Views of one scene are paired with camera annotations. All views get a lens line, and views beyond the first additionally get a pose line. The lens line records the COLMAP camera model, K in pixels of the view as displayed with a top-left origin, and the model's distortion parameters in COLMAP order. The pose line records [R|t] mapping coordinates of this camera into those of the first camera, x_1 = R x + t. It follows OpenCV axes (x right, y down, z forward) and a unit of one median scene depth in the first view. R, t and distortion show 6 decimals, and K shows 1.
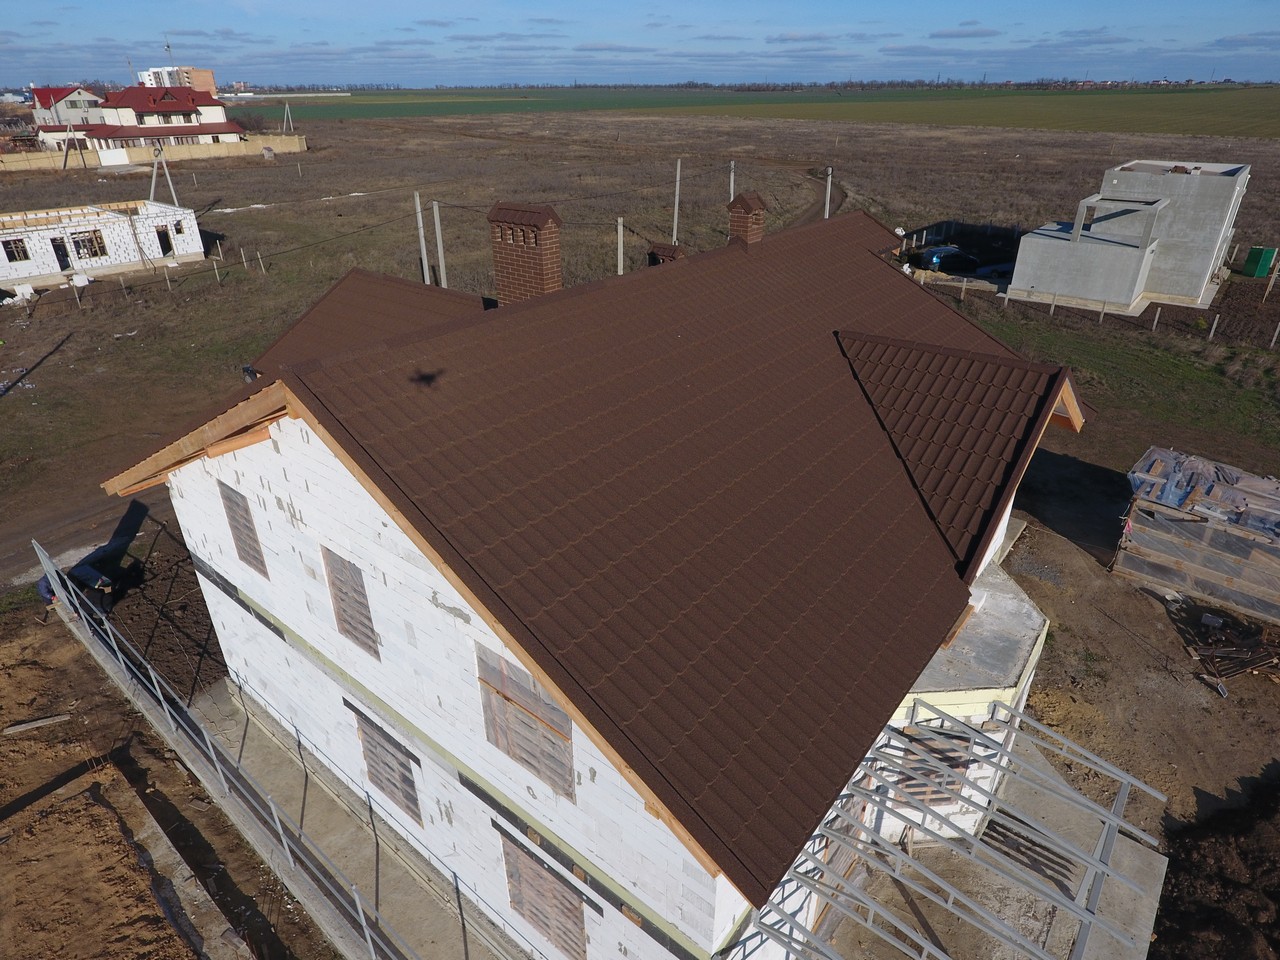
lens RADIAL K [[747.8, 0, 640.3], [0, 747.8, 472.9], [0, 0, 1]] dist [-0.002587, -0.000566]
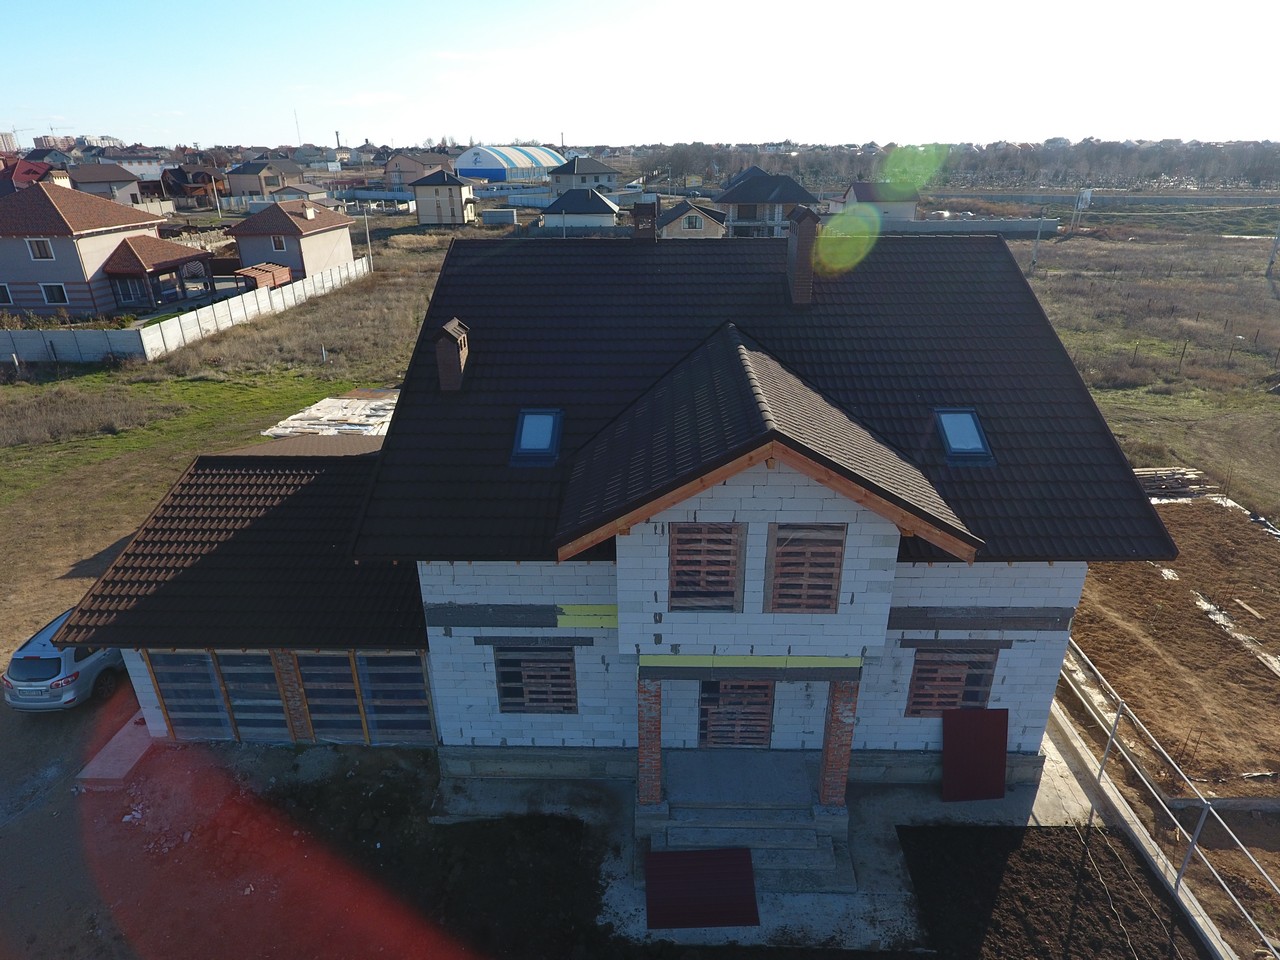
lens RADIAL K [[747.8, 0, 640.3], [0, 747.8, 472.9], [0, 0, 1]] dist [-0.002587, -0.000566]
pose [[-0.611141, -0.302371, 0.731491, -0.760917], [0.374085, 0.704094, 0.603583, -0.644479], [-0.697544, 0.642514, -0.317188, 1.318263]]
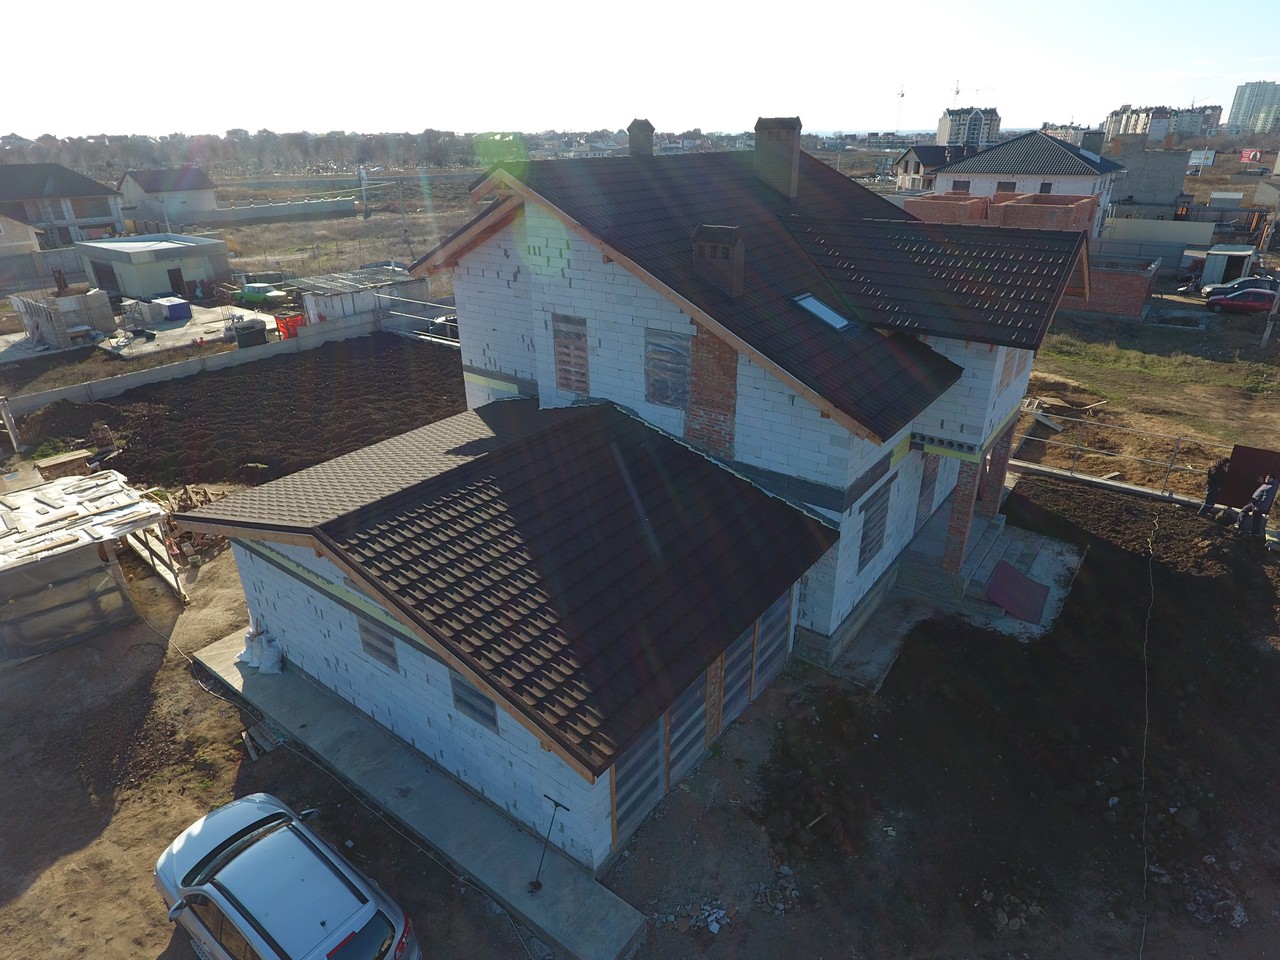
lens RADIAL K [[747.8, 0, 640.3], [0, 747.8, 472.9], [0, 0, 1]] dist [-0.002587, -0.000566]
pose [[-0.999047, 0.034071, -0.027272, 0.152806], [-0.000237, 0.620659, 0.784080, -0.796957], [0.043641, 0.783340, -0.620060, 1.789518]]
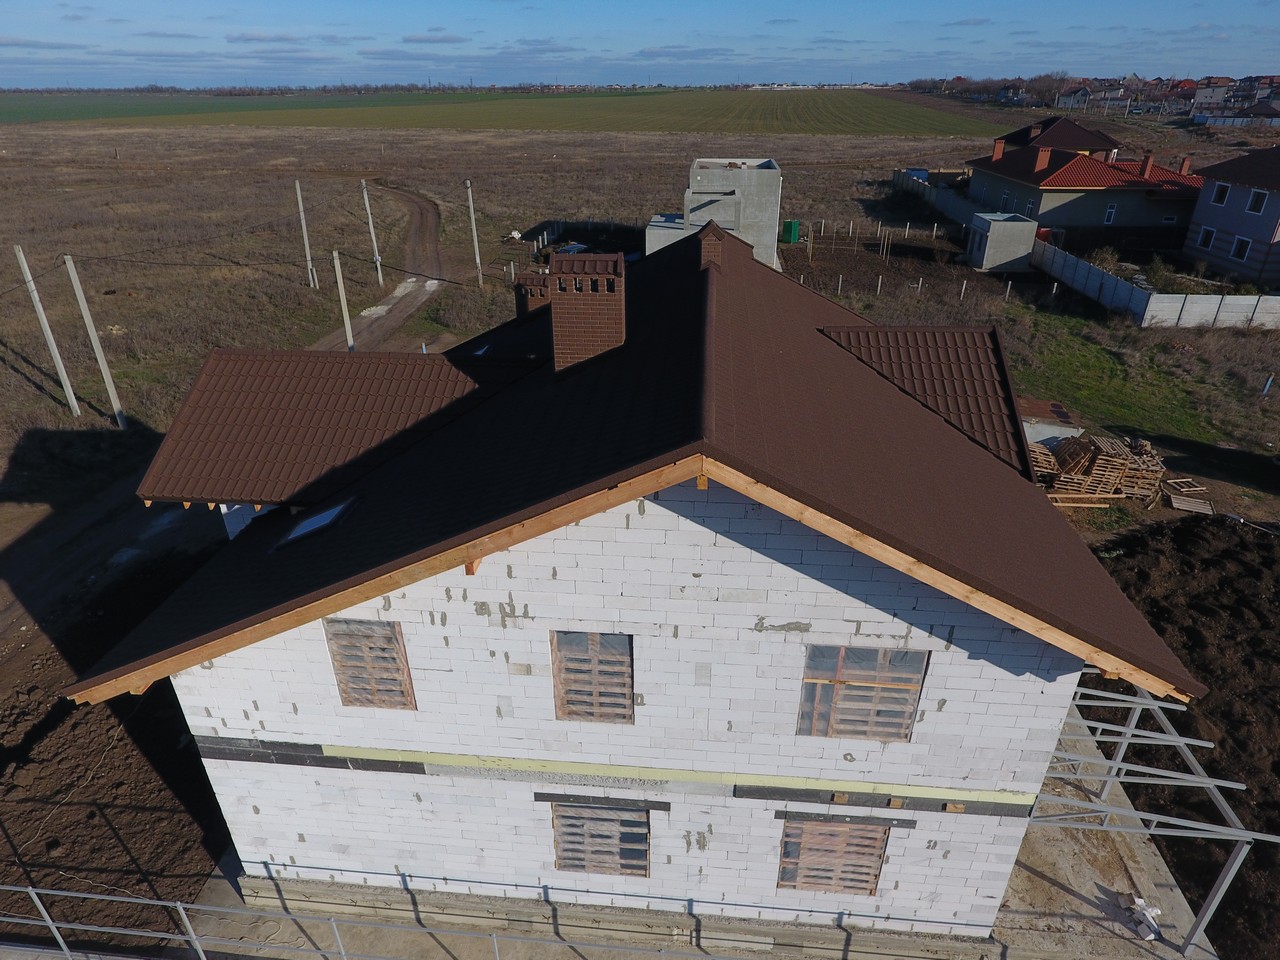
lens RADIAL K [[747.8, 0, 640.3], [0, 747.8, 472.9], [0, 0, 1]] dist [-0.002587, -0.000566]
pose [[0.831621, -0.252636, 0.494552, -0.453411], [0.254418, 0.964902, 0.065087, -0.079659], [-0.493638, 0.071695, 0.866707, 0.066544]]
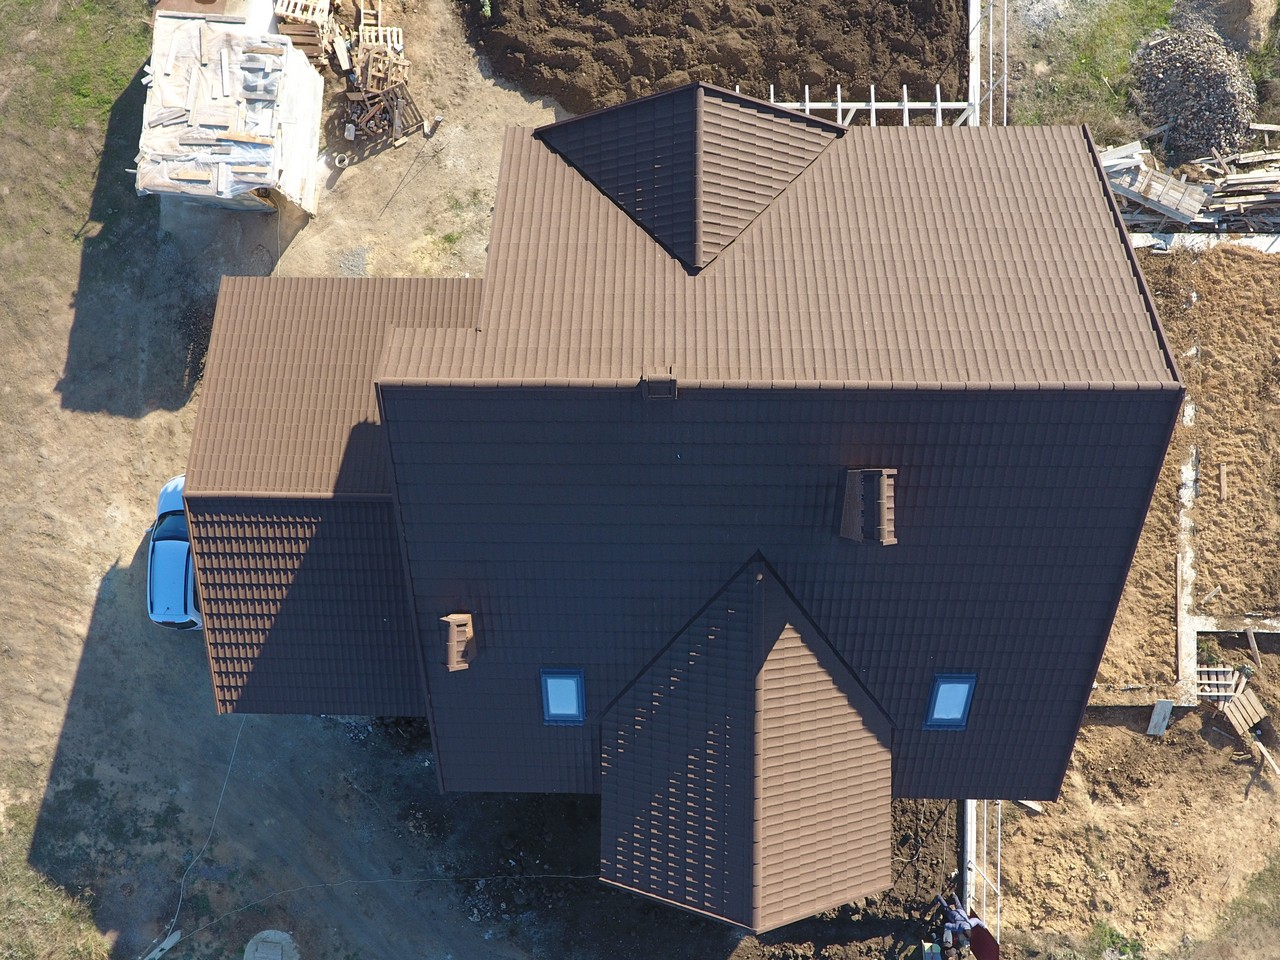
lens RADIAL K [[747.8, 0, 640.3], [0, 747.8, 472.9], [0, 0, 1]] dist [-0.002587, -0.000566]
pose [[-0.624546, -0.780513, 0.027238, 0.035805], [0.380598, -0.273719, 0.883302, -0.899641], [-0.681973, 0.562029, 0.468012, 0.489577]]
